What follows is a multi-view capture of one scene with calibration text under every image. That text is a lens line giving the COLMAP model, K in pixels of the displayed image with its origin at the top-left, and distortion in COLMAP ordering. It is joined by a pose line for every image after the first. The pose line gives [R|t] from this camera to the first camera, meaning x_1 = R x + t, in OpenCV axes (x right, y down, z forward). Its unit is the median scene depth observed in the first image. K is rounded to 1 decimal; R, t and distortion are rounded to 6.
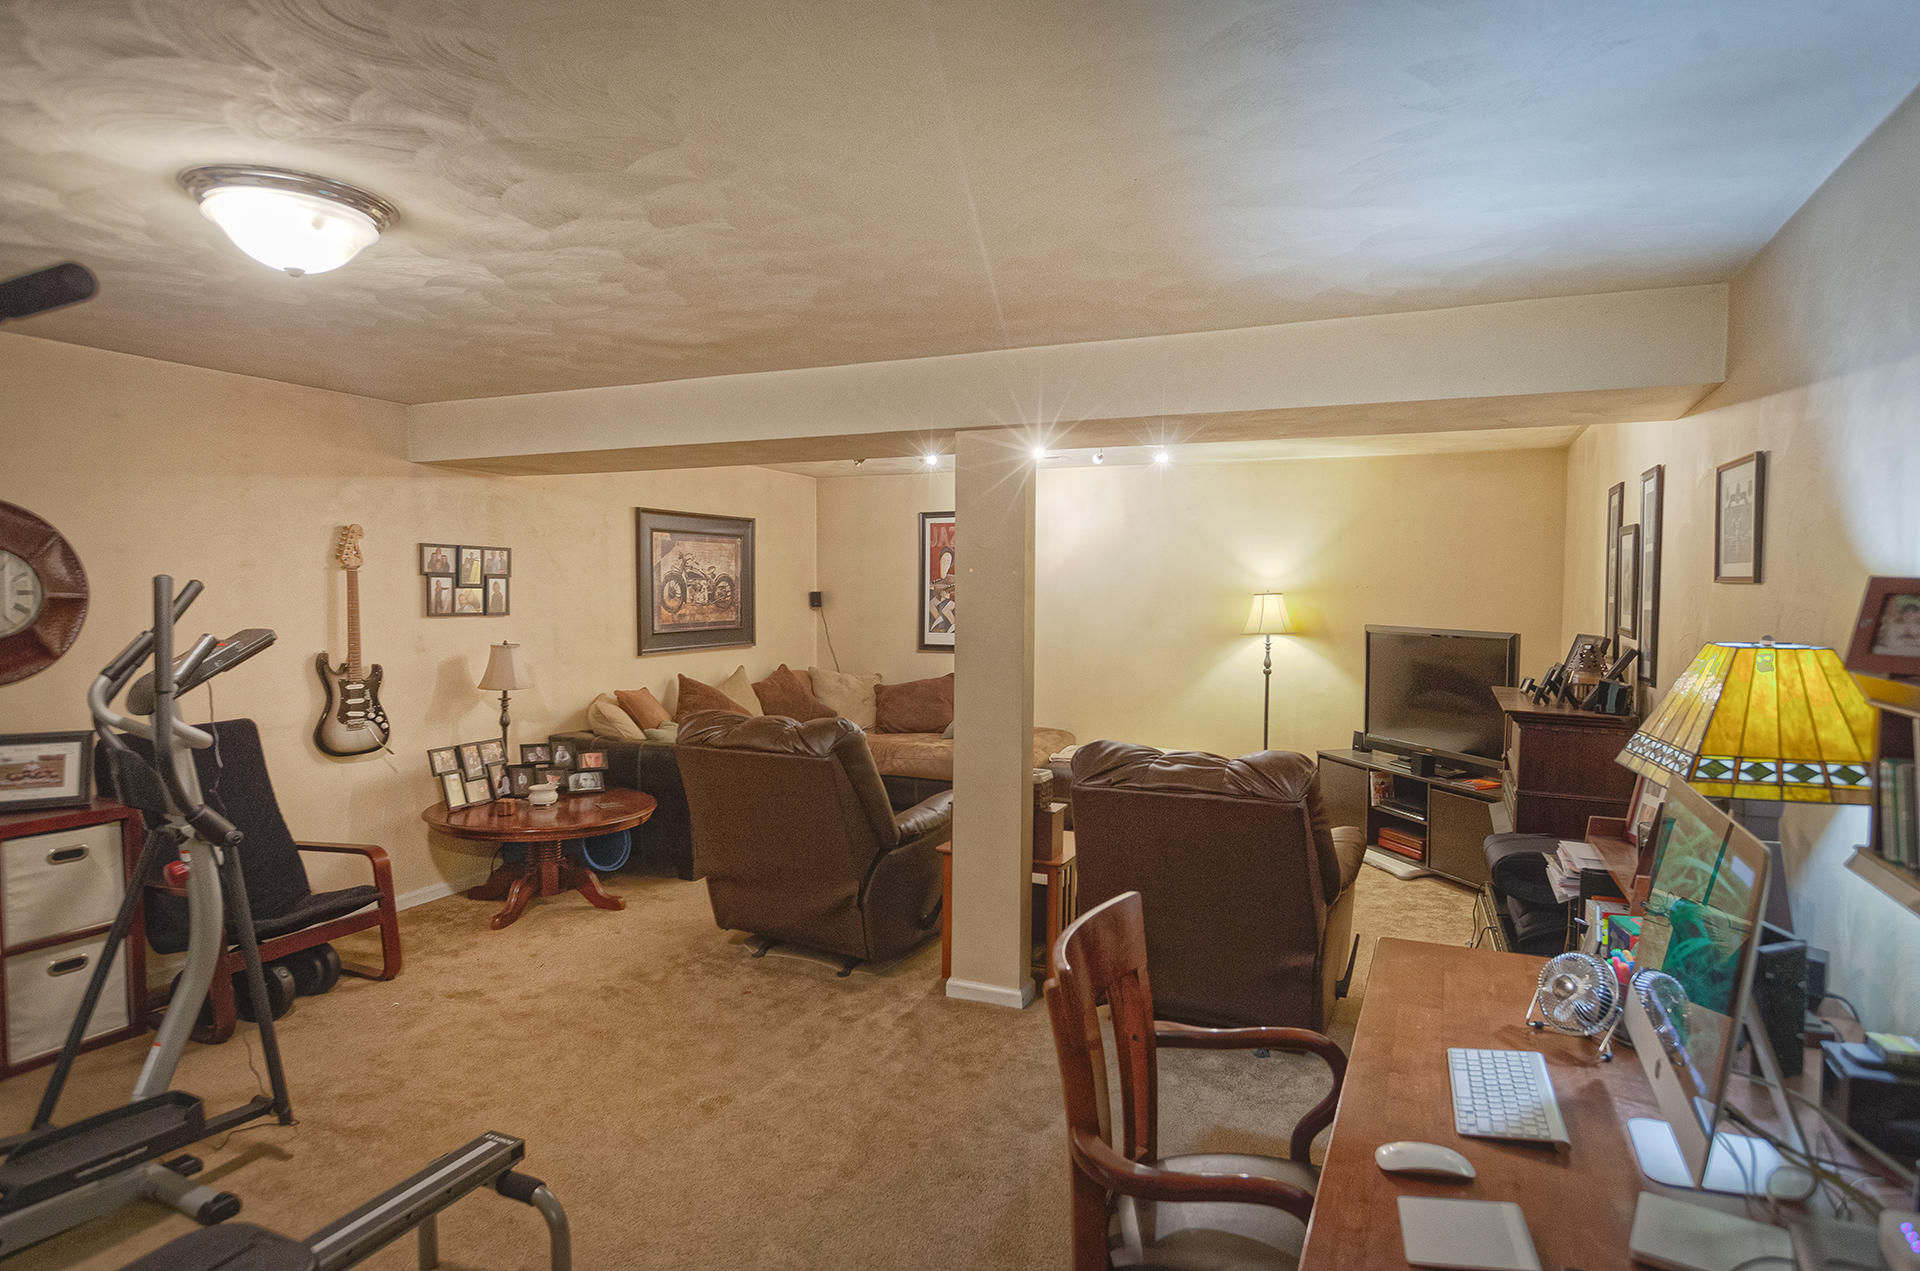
lens RADIAL K [[1094.1, 0, 960.0], [0, 1094.1, 635.5], [0, 0, 1]] dist [-0.000337, -0.000034]
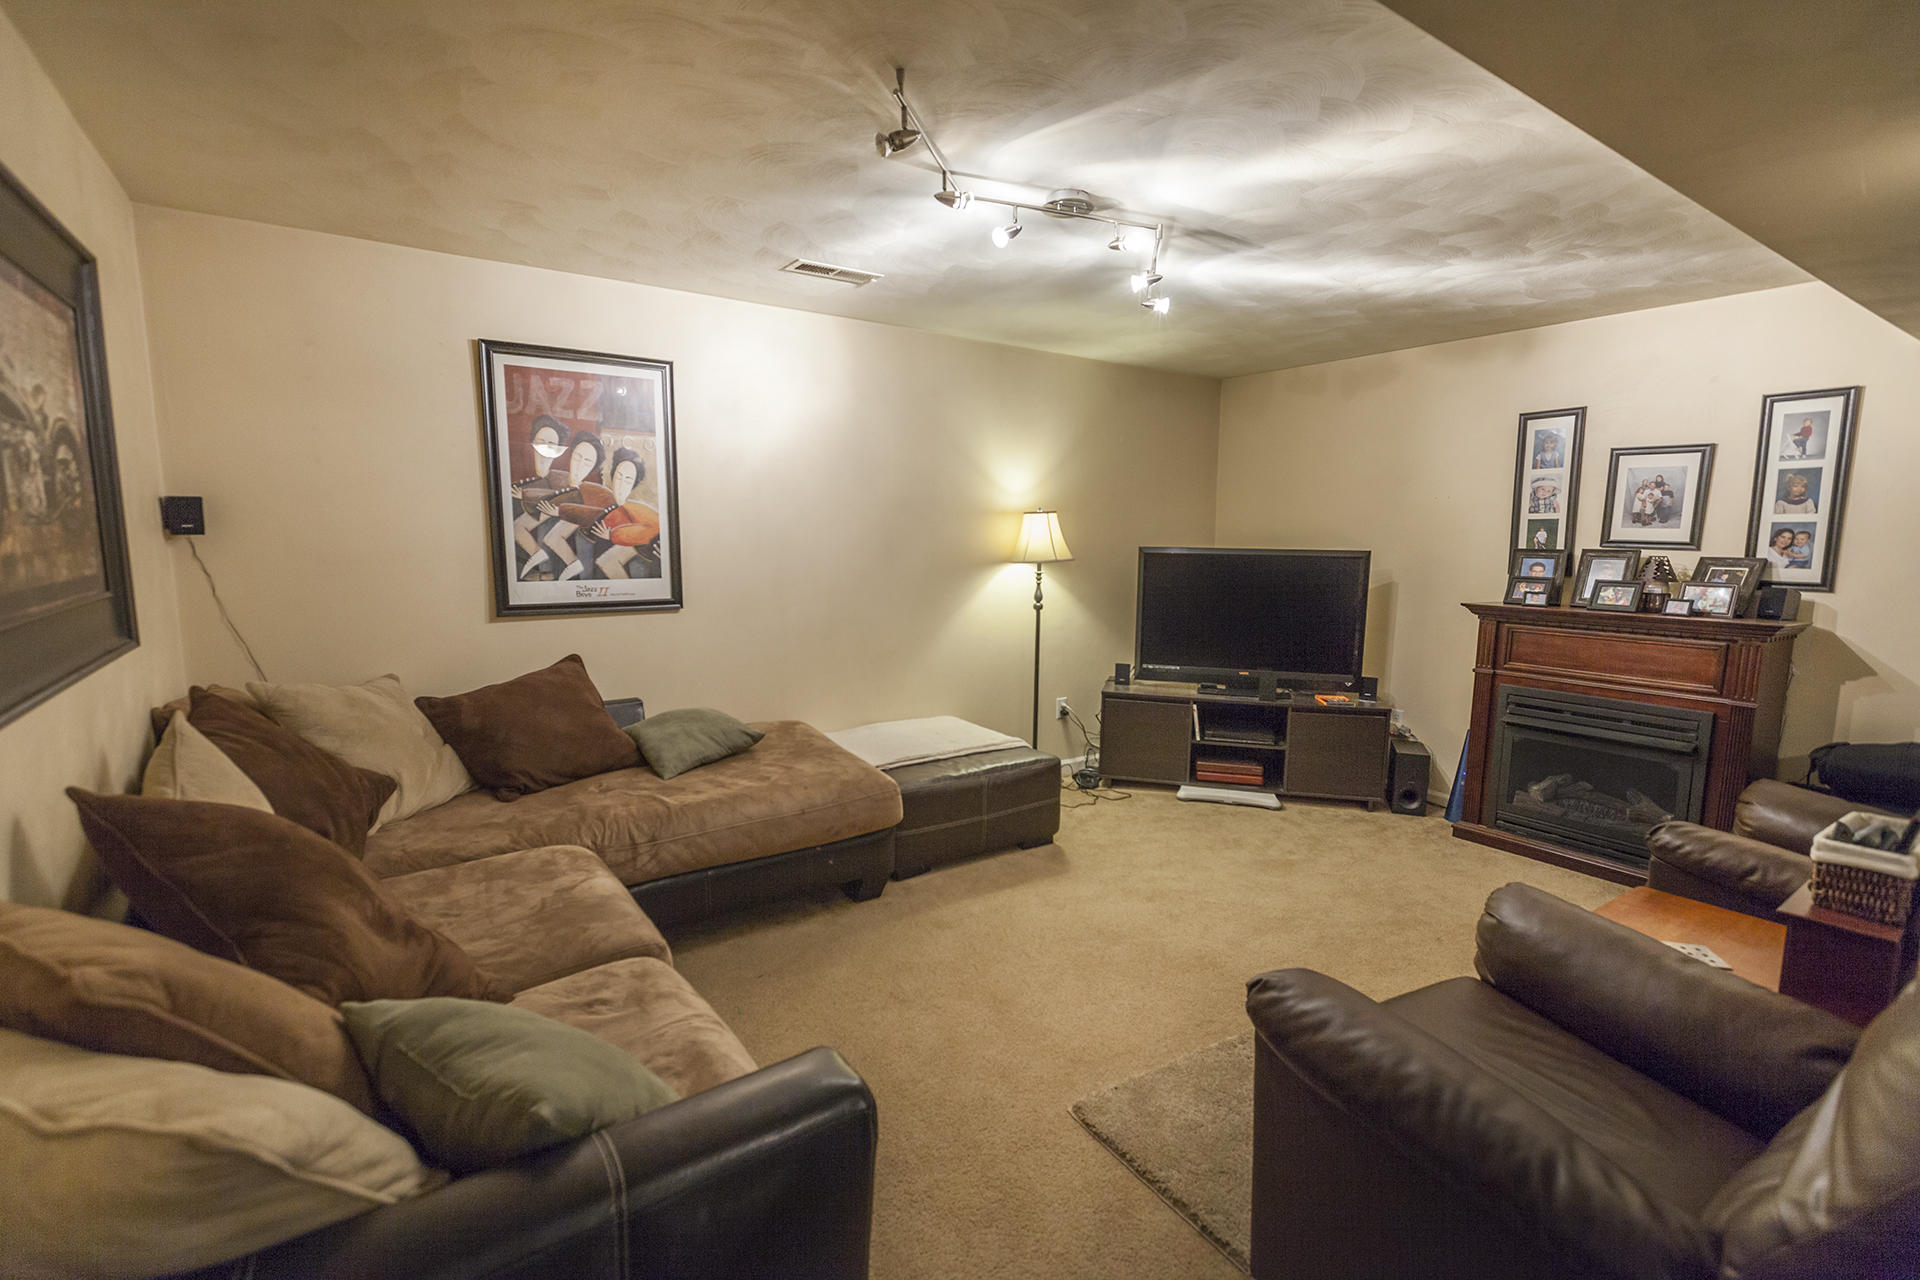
lens RADIAL K [[889.7, 0, 971.5], [0, 889.7, 637.8], [0, 0, 1]] dist [0.001339, 0.000389]
pose [[0.520960, -0.104817, 0.847121, -0.276624], [0.036510, 0.994260, 0.100570, -0.011079], [-0.852800, -0.021465, 0.521796, 0.603064]]
